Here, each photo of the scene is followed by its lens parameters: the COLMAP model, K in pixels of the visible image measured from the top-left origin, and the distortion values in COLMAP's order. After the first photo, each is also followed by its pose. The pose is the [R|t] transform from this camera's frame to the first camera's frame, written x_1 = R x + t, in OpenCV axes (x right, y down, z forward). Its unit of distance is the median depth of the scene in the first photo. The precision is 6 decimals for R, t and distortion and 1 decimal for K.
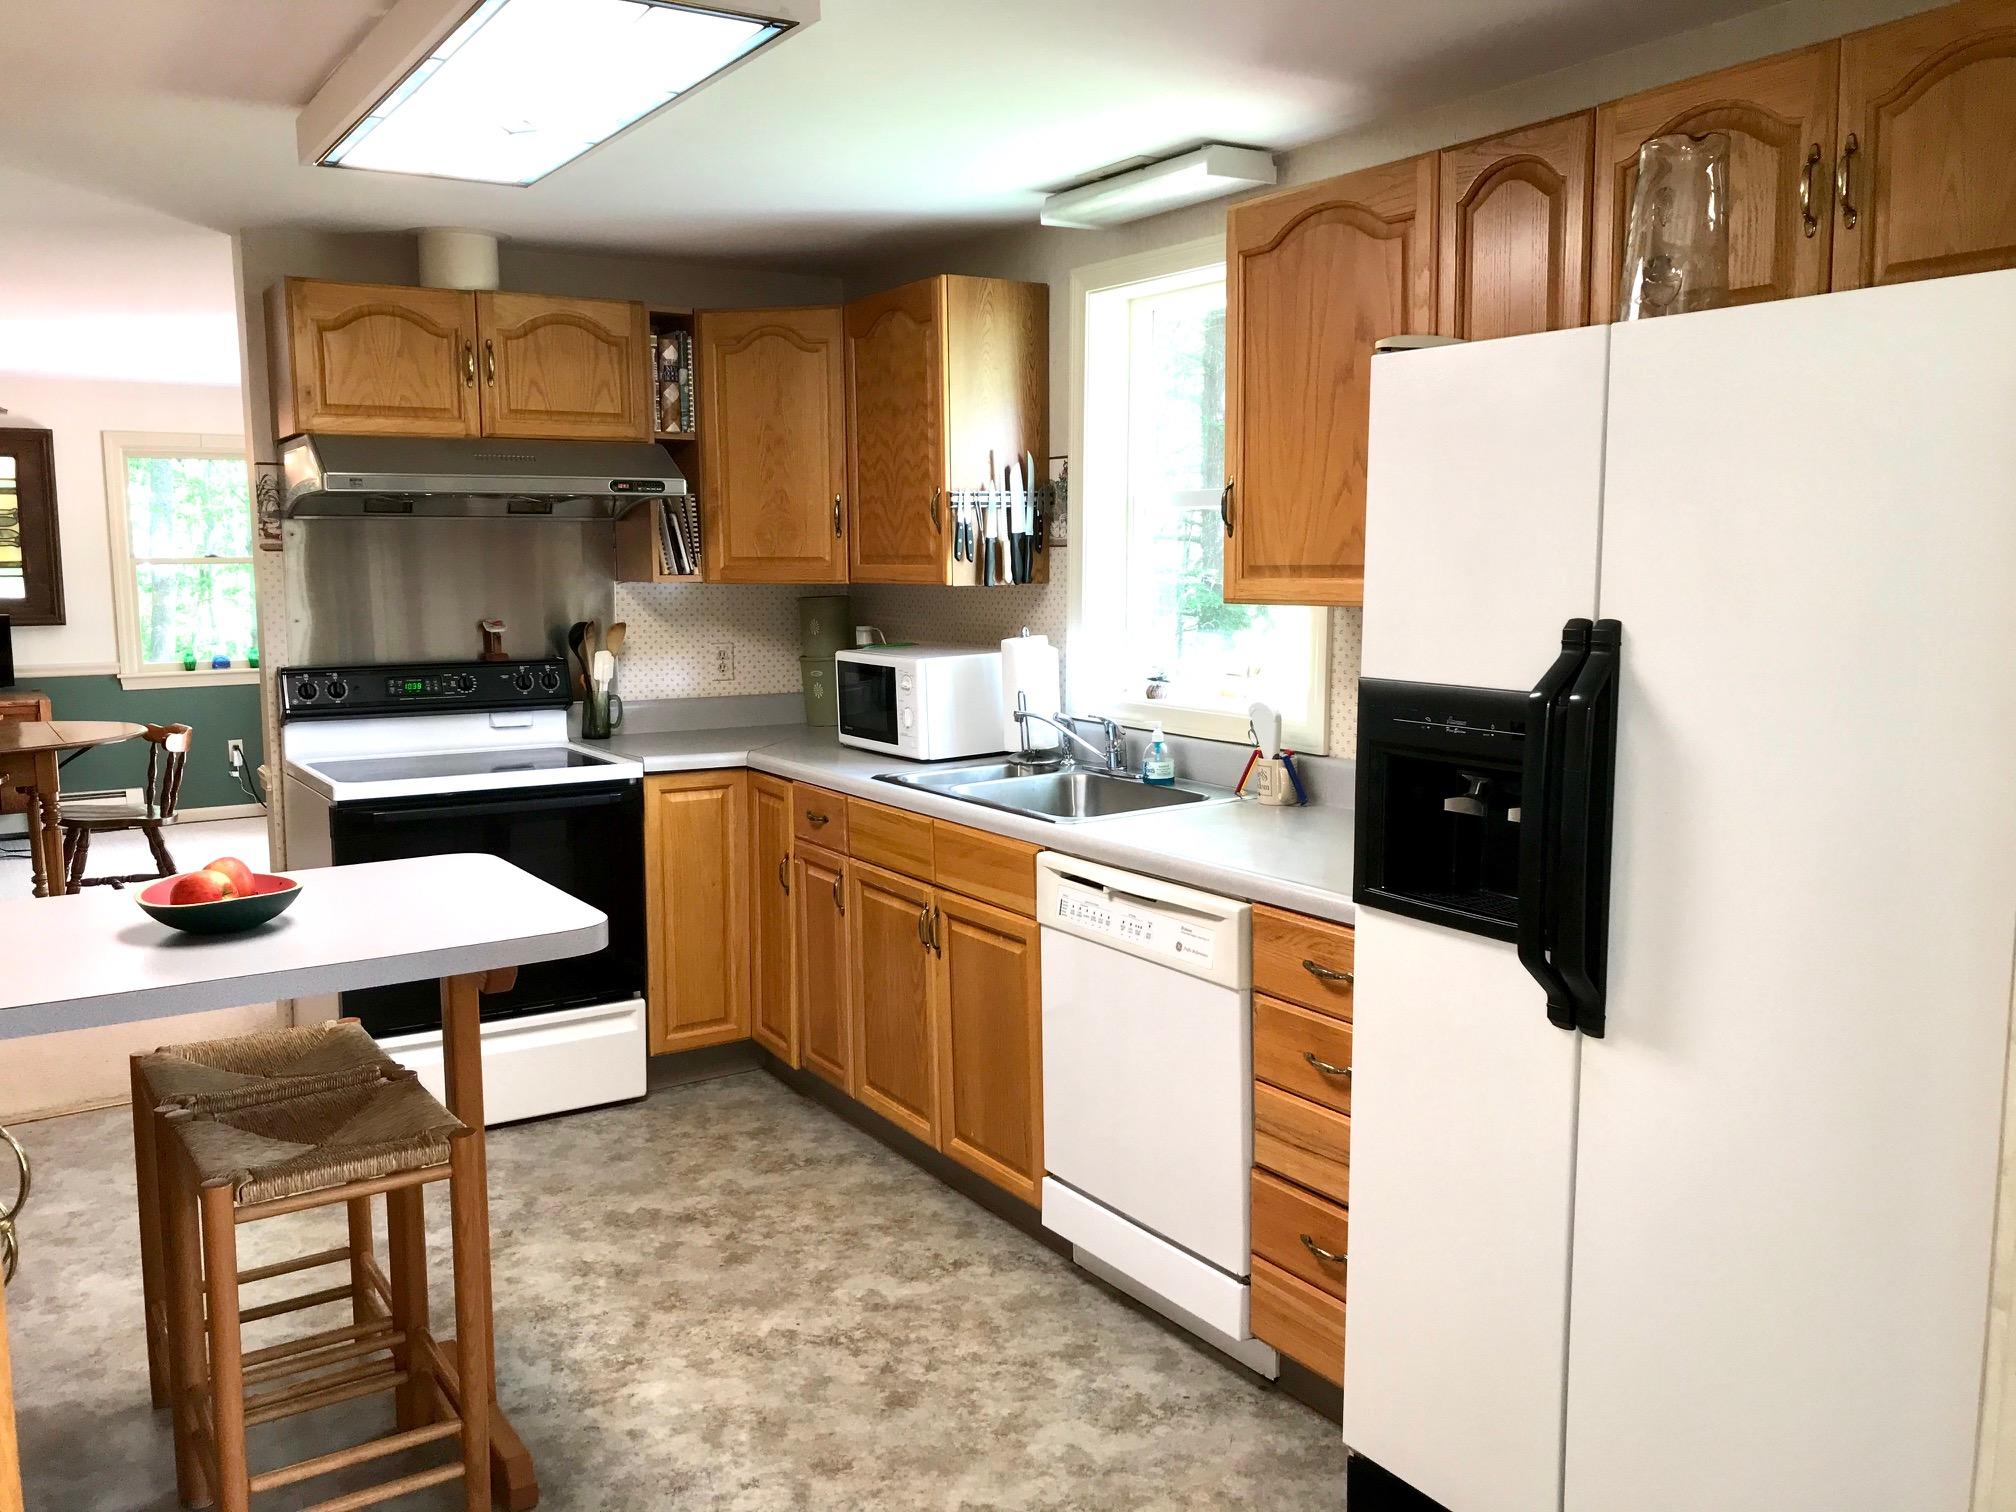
lens RADIAL K [[1684.3, 0, 1005.4], [0, 1684.3, 737.8], [0, 0, 1]] dist [0.020252, -0.023686]
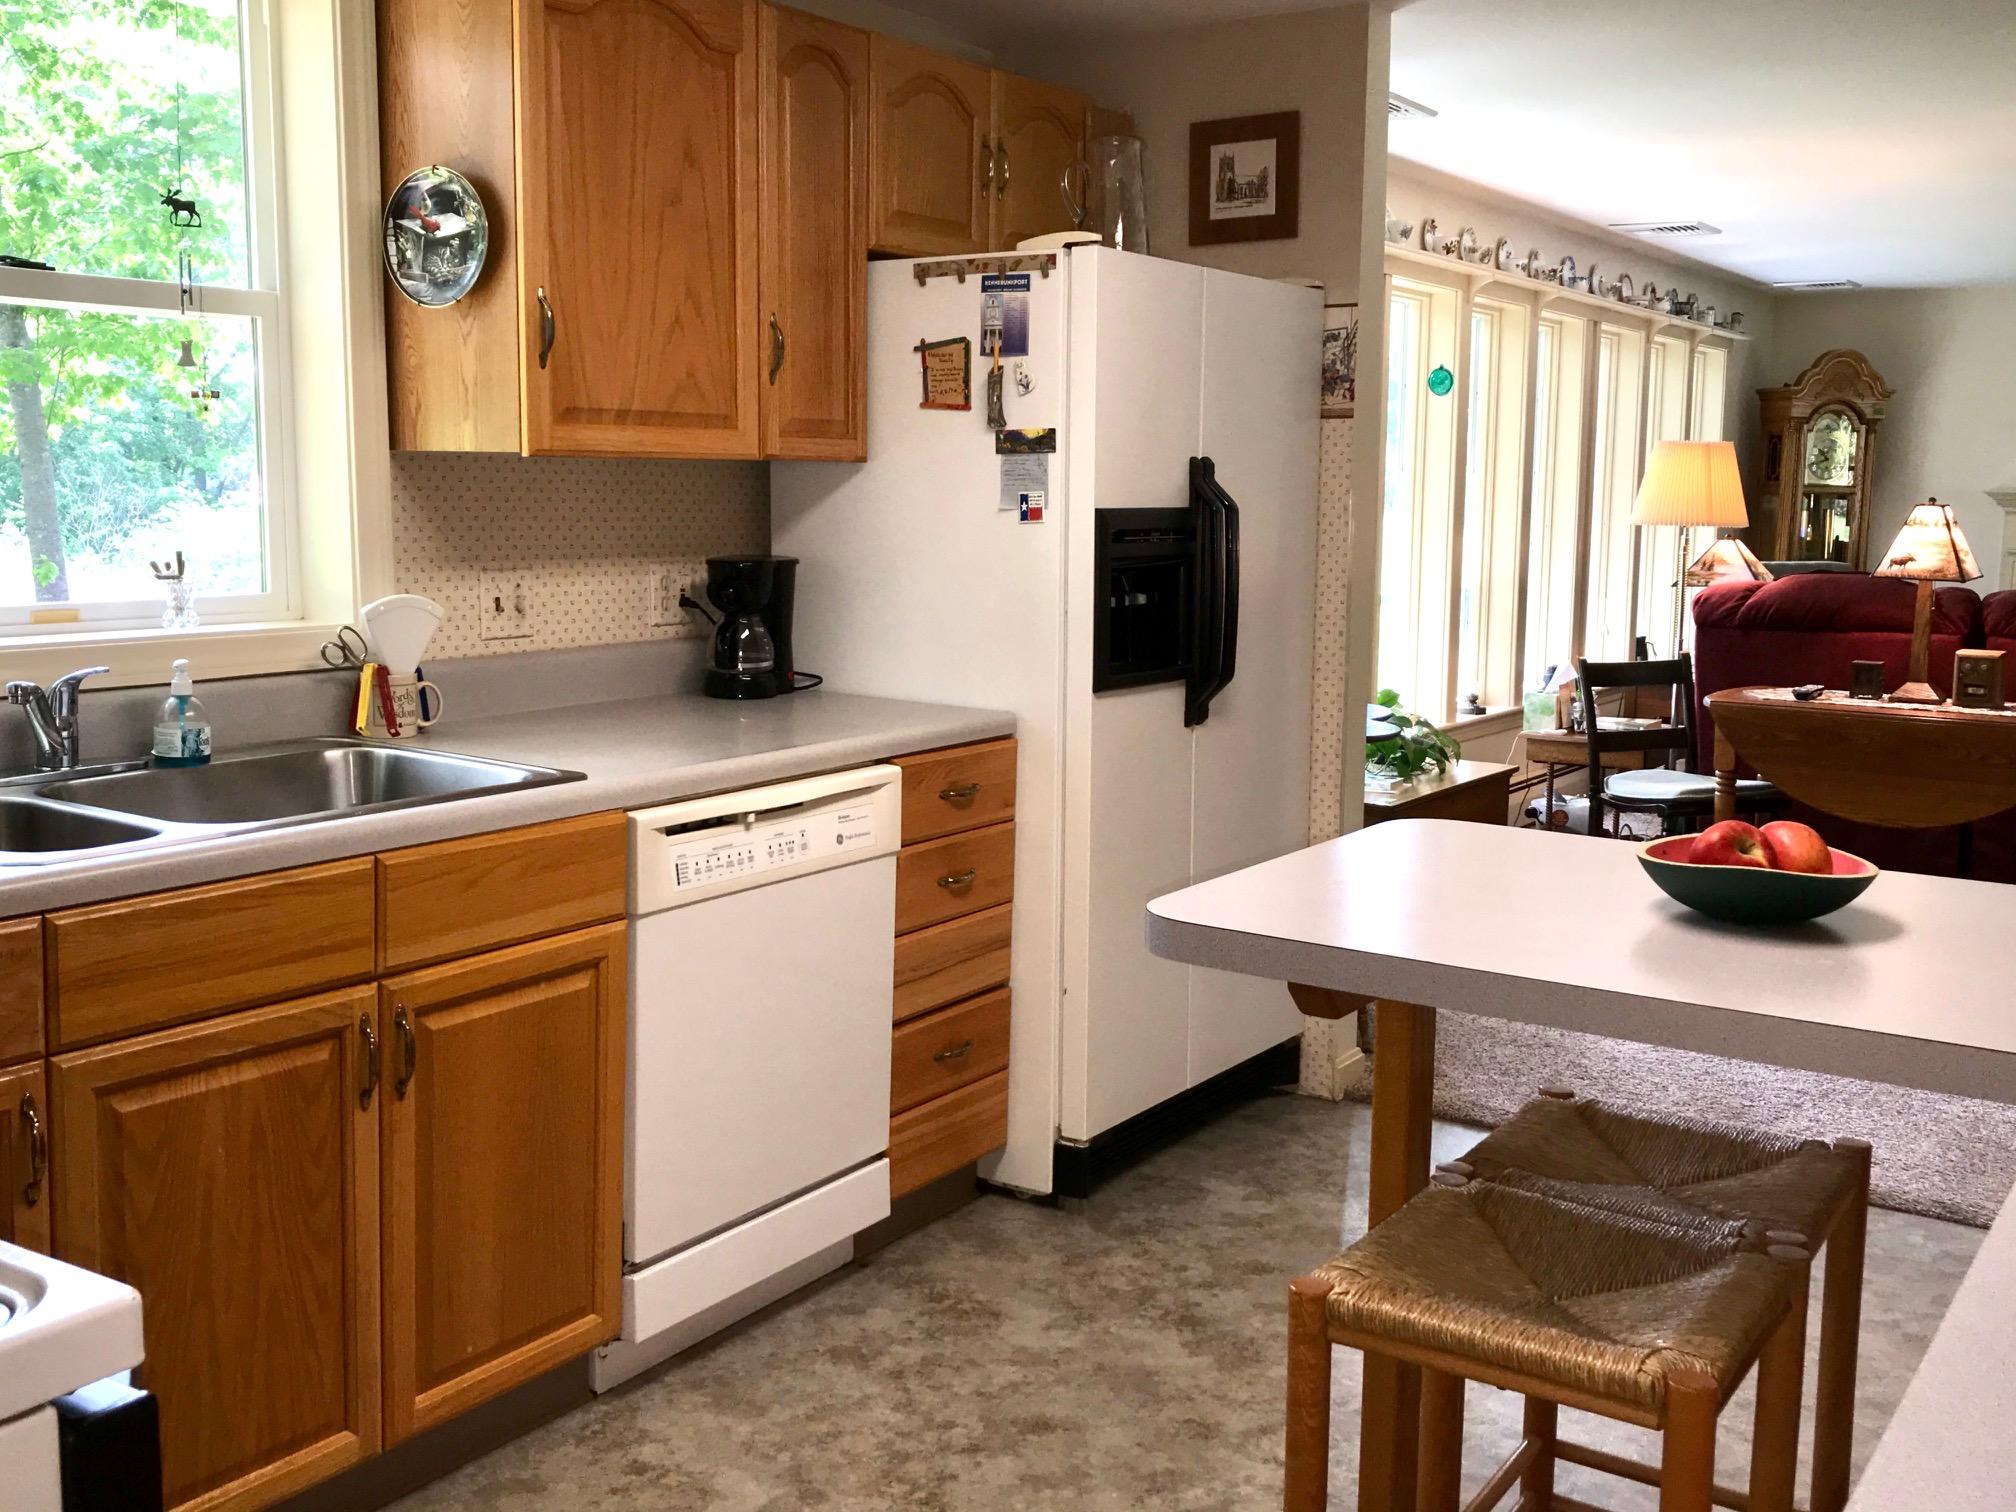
lens RADIAL K [[1973.4, 0, 1022.2], [0, 1973.4, 751.1], [0, 0, 1]] dist [0.010342, 0.000000]
pose [[-0.402781, -0.127373, 0.906390, -0.825234], [0.093816, 0.979309, 0.179310, -0.094336], [-0.910476, 0.157257, -0.382498, 1.227762]]
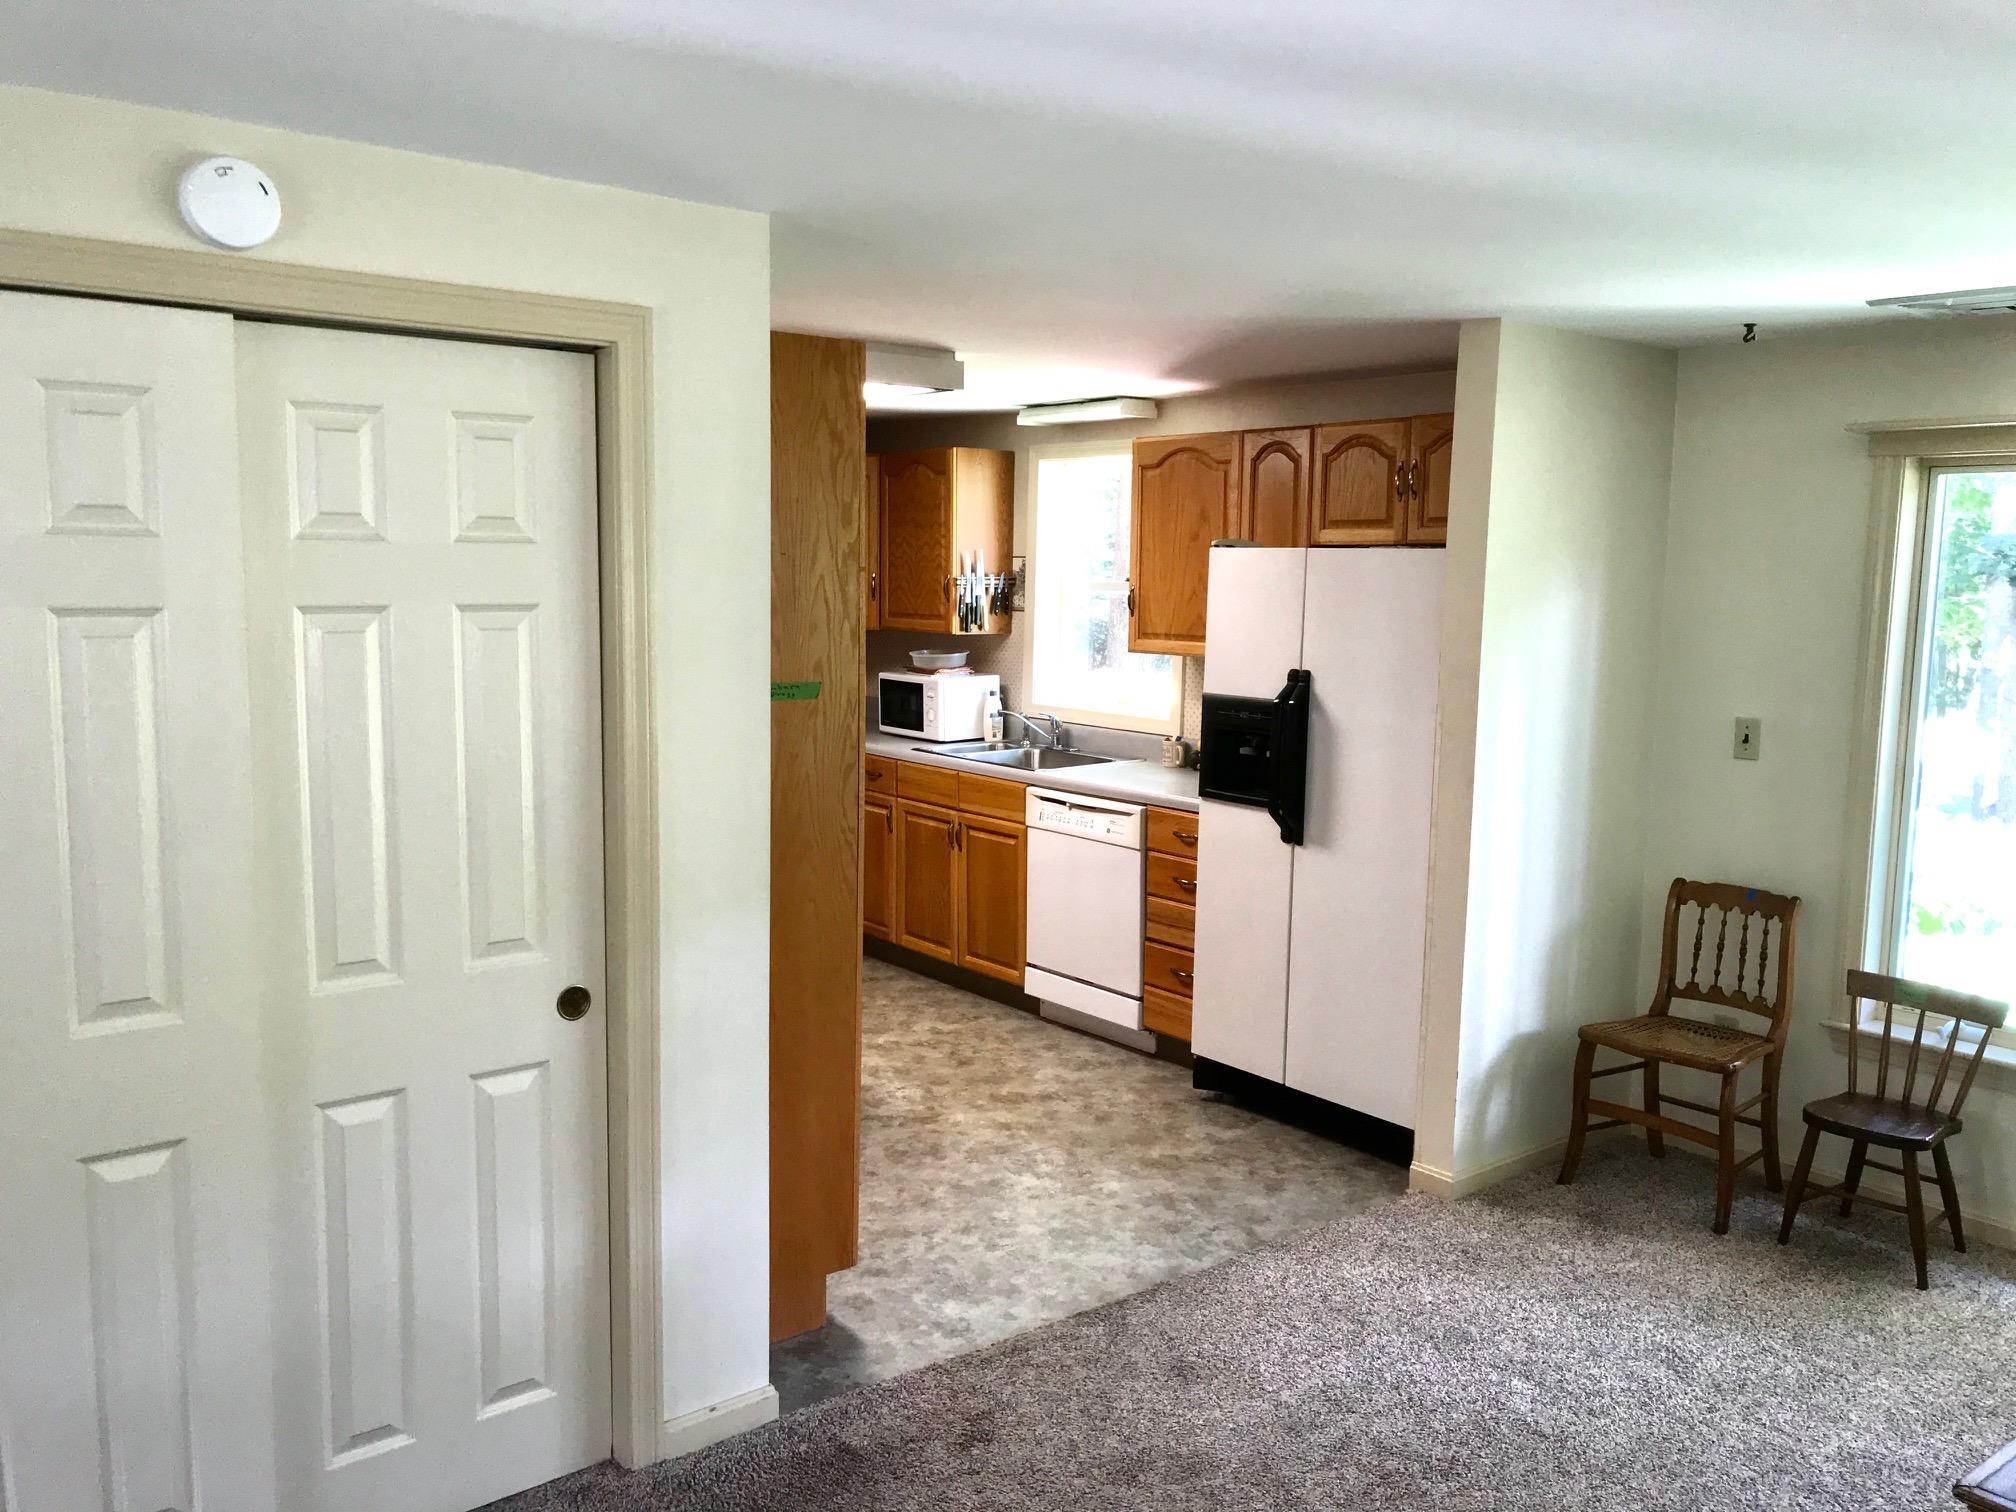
lens RADIAL K [[1684.3, 0, 1009.6], [0, 1684.3, 762.9], [0, 0, 1]] dist [0.020252, -0.023686]
pose [[0.994768, 0.009181, 0.101746, -0.195801], [-0.009765, 0.999939, 0.005245, 0.034552], [-0.101692, -0.006211, 0.994797, -0.863204]]
